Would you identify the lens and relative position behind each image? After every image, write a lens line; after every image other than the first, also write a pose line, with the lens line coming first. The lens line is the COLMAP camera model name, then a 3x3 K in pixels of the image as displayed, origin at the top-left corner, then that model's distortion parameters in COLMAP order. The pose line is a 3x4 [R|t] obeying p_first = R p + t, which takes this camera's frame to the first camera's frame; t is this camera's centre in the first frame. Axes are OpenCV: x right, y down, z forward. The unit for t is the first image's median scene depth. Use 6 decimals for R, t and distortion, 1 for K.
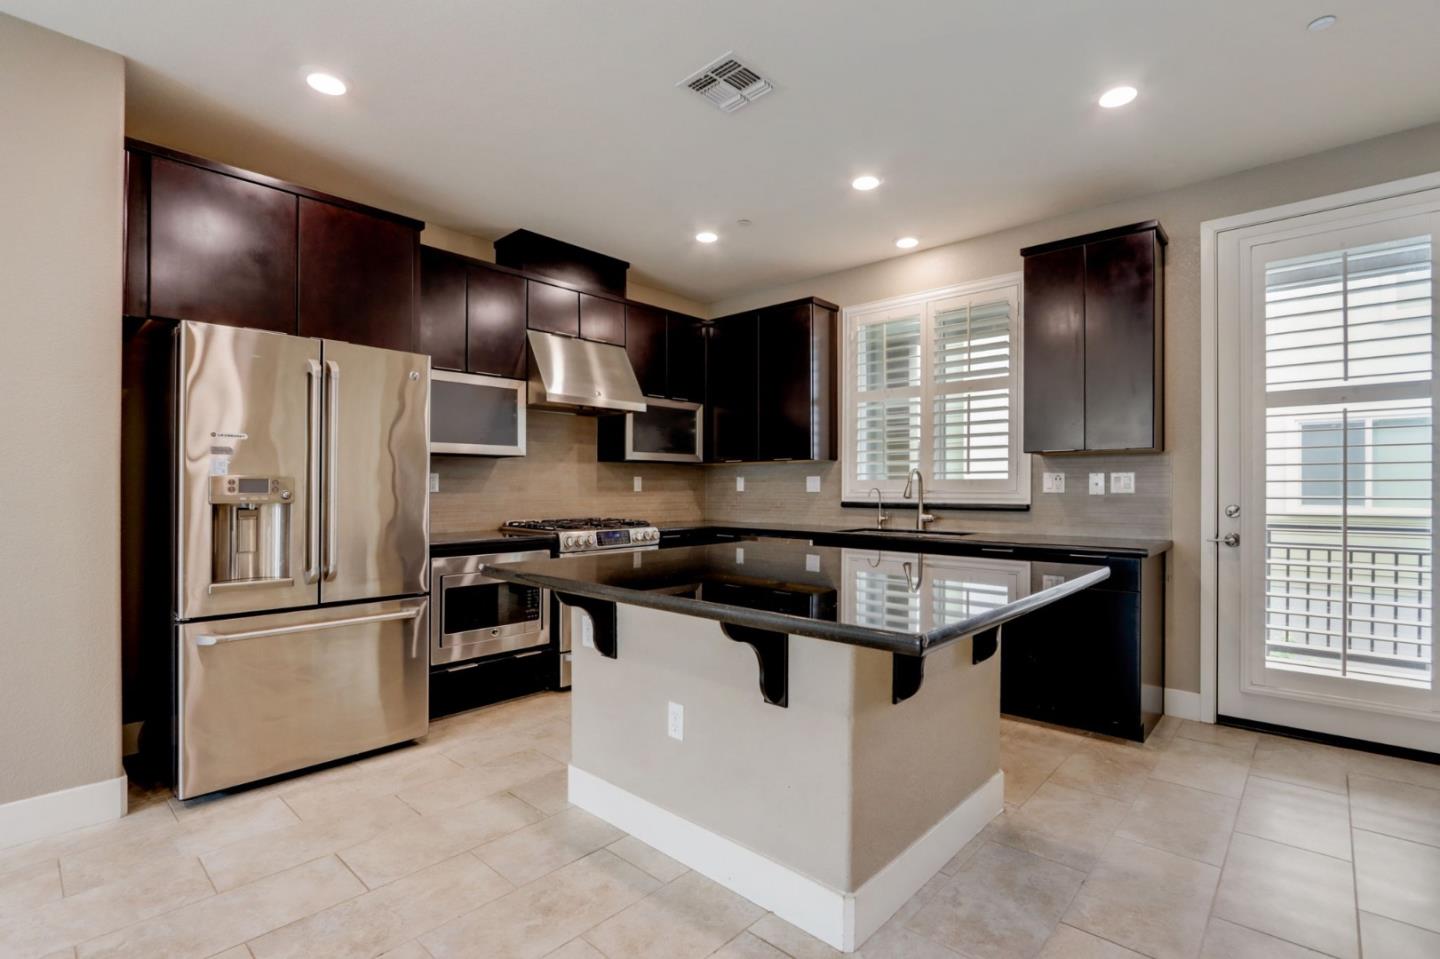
lens RADIAL K [[688.8, 0, 719.7], [0, 688.8, 482.8], [0, 0, 1]] dist [-0.000375, 0.000856]
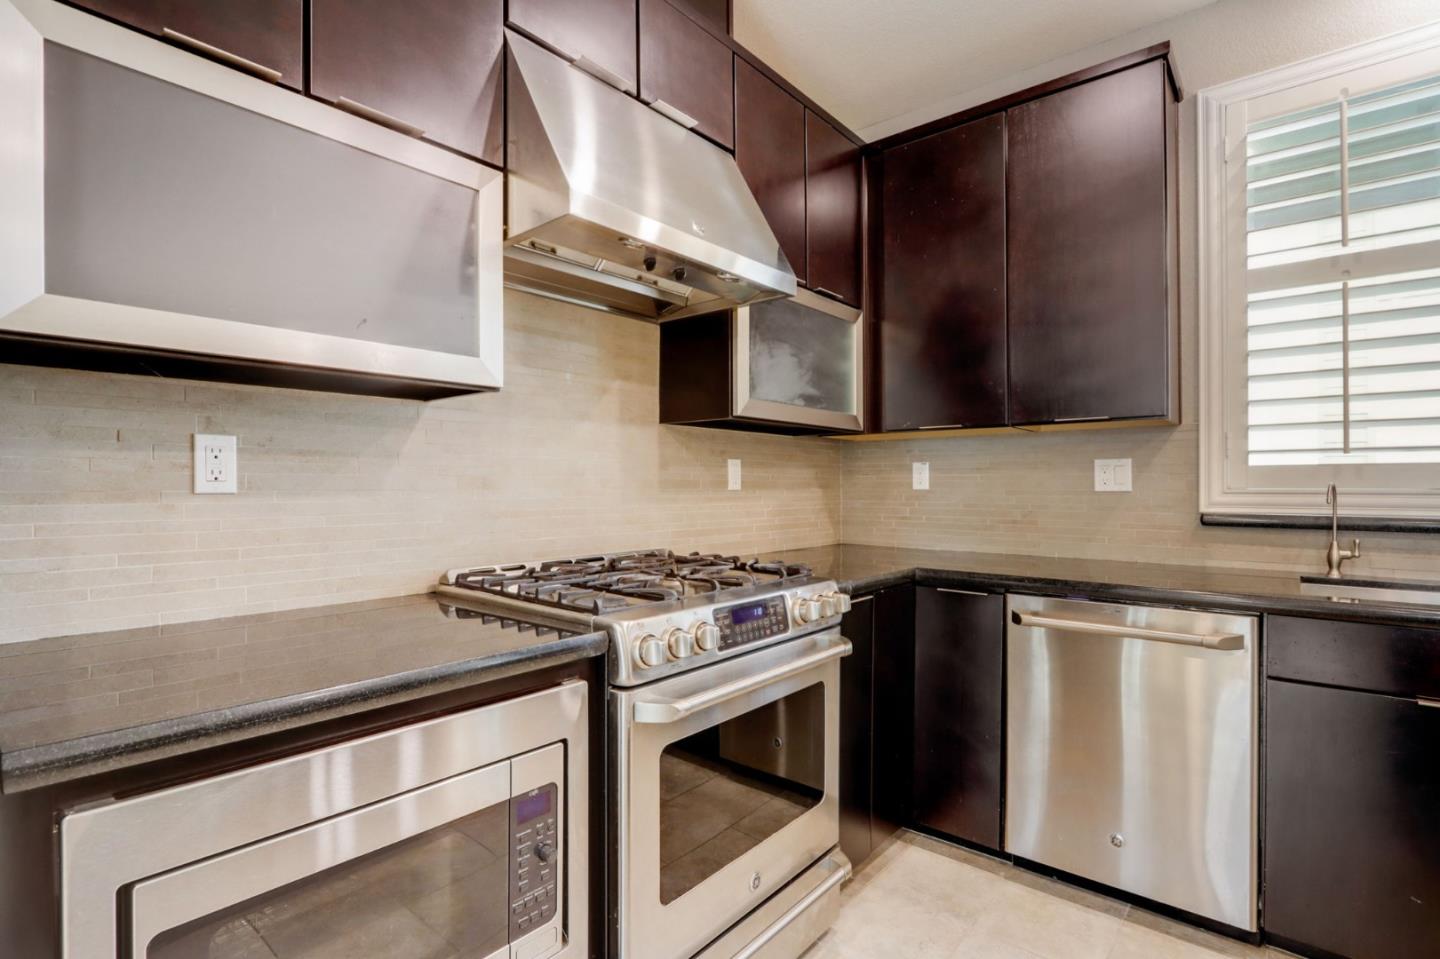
lens RADIAL K [[688.8, 0, 707.1], [0, 688.8, 487.9], [0, 0, 1]] dist [-0.000375, 0.000856]
pose [[0.999486, 0.001161, 0.032029, -0.168469], [-0.001520, 0.999936, 0.011191, 0.006325], [-0.032014, -0.011234, 0.999424, 0.575255]]
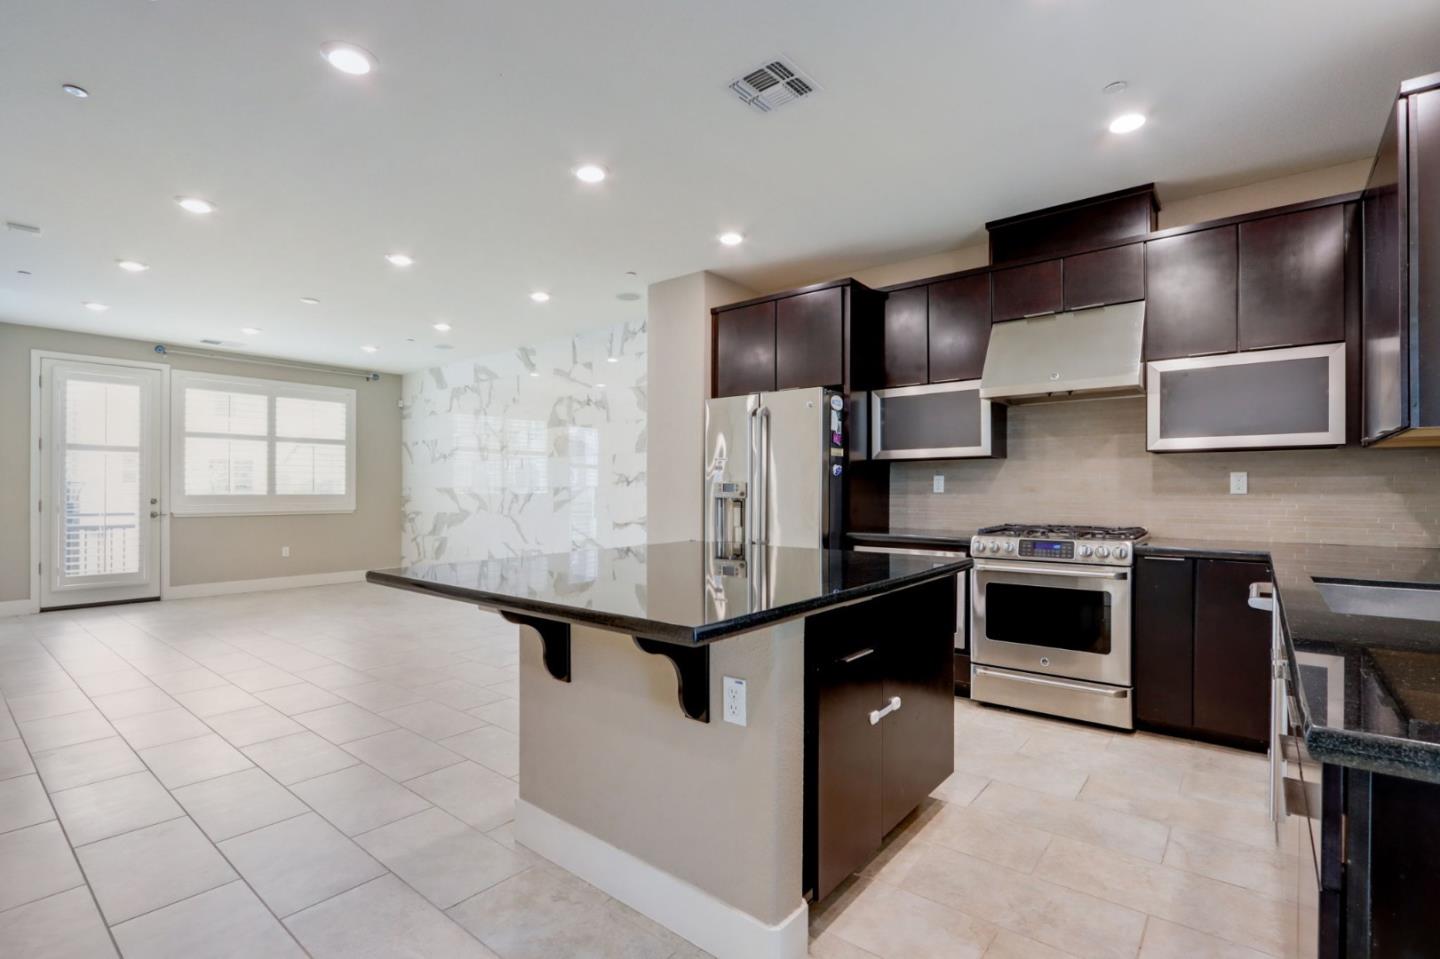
lens RADIAL K [[688.8, 0, 711.9], [0, 688.8, 483.2], [0, 0, 1]] dist [-0.000375, 0.000856]
pose [[0.032995, -0.008490, -0.999419, 0.585415], [0.008299, 0.999932, -0.008220, 0.003775], [0.999421, -0.008023, 0.033063, 0.512644]]
